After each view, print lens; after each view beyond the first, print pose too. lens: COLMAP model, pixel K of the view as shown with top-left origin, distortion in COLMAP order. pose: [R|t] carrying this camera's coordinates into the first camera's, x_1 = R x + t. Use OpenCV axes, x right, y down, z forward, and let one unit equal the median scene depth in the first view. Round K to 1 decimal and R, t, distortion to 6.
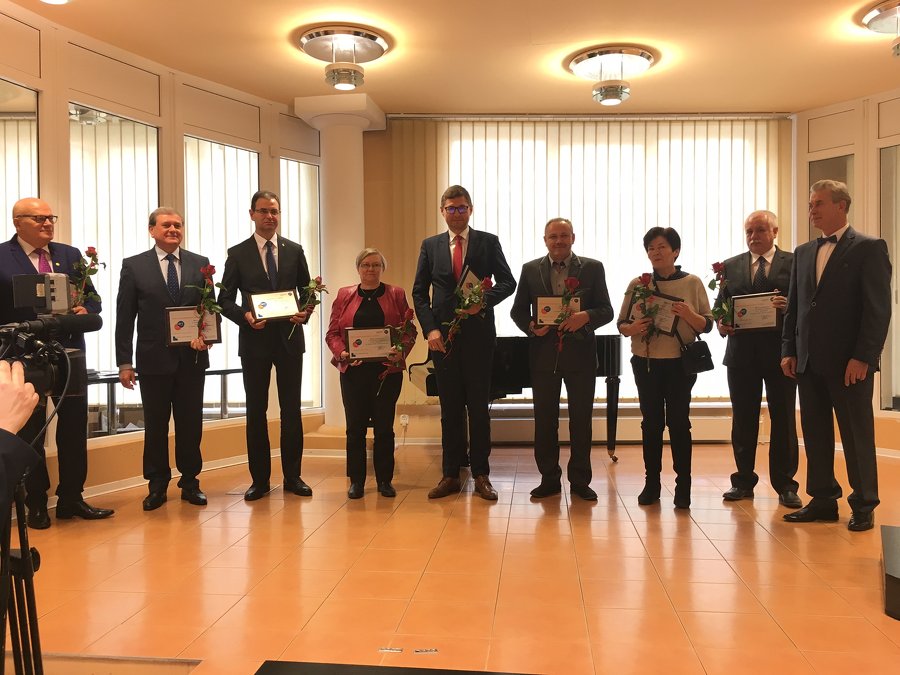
lens RADIAL K [[771.5, 0, 450.6], [0, 771.5, 337.9], [0, 0, 1]] dist [-0.012338, -0.019427]
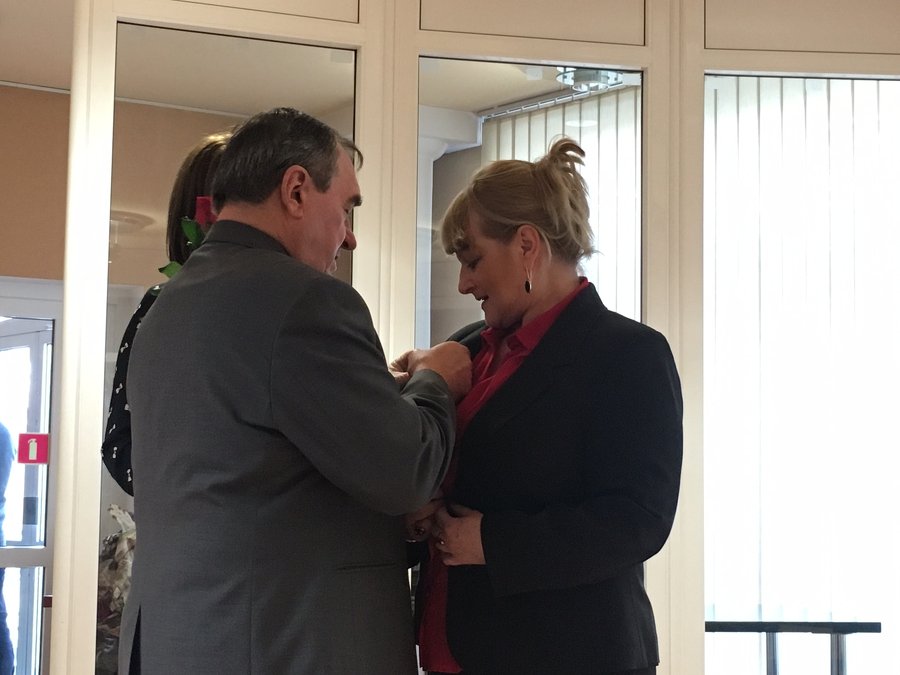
lens RADIAL K [[1658.8, 0, 451.0], [0, 1658.8, 341.5], [0, 0, 1]] dist [0.098741, 0.000000]
pose [[0.608132, -0.060660, -0.791515, 0.311390], [-0.024640, 0.995153, -0.095198, -0.017718], [0.793453, 0.077396, 0.603690, 0.322164]]
